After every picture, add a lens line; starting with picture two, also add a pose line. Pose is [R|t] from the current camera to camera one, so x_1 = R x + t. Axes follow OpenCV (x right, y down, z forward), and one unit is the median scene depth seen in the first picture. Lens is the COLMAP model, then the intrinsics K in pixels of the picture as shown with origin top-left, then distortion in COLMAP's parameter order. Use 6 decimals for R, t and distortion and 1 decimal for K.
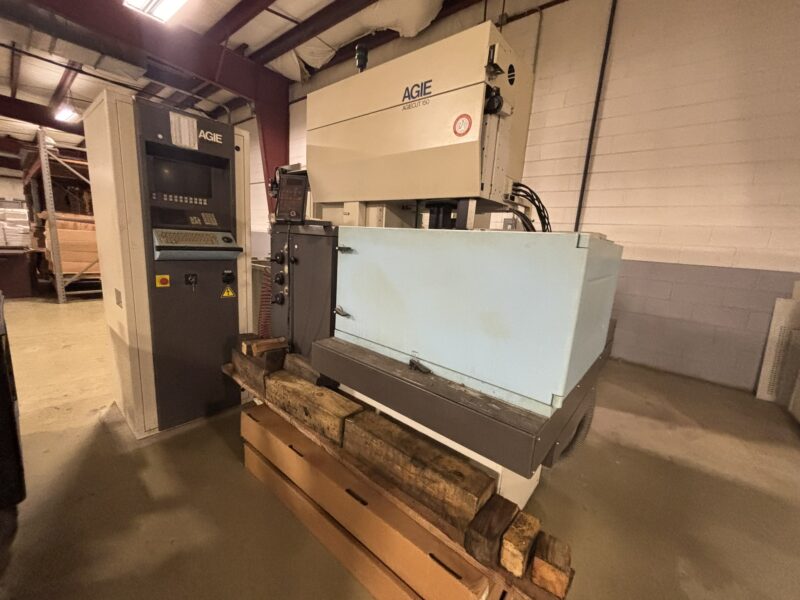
lens RADIAL K [[319.8, 0, 398.9], [0, 319.8, 299.2], [0, 0, 1]] dist [0.000050, -0.000042]
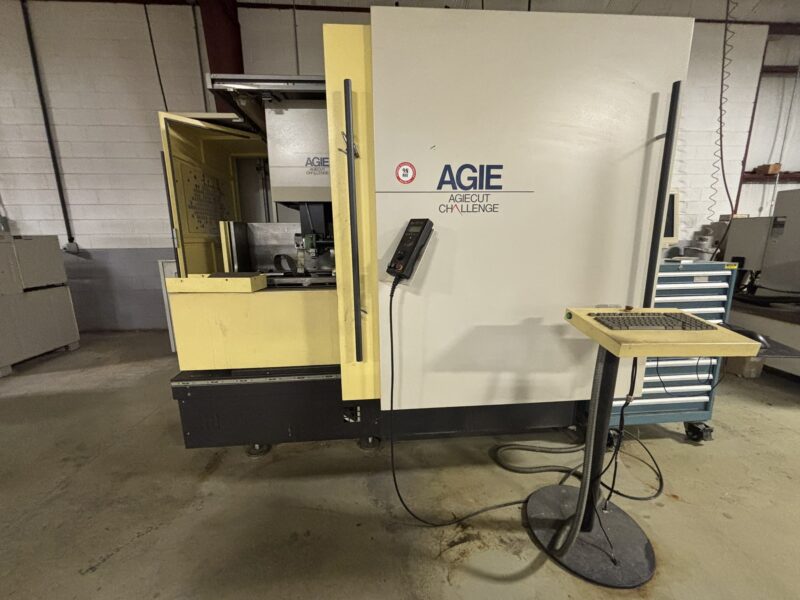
lens RADIAL K [[319.8, 0, 399.3], [0, 319.8, 298.9], [0, 0, 1]] dist [0.000050, -0.000042]
pose [[0.718613, -0.206239, 0.664124, 0.787963], [0.188914, 0.976992, 0.098984, 0.178322], [-0.669258, 0.054331, 0.741041, -0.740332]]
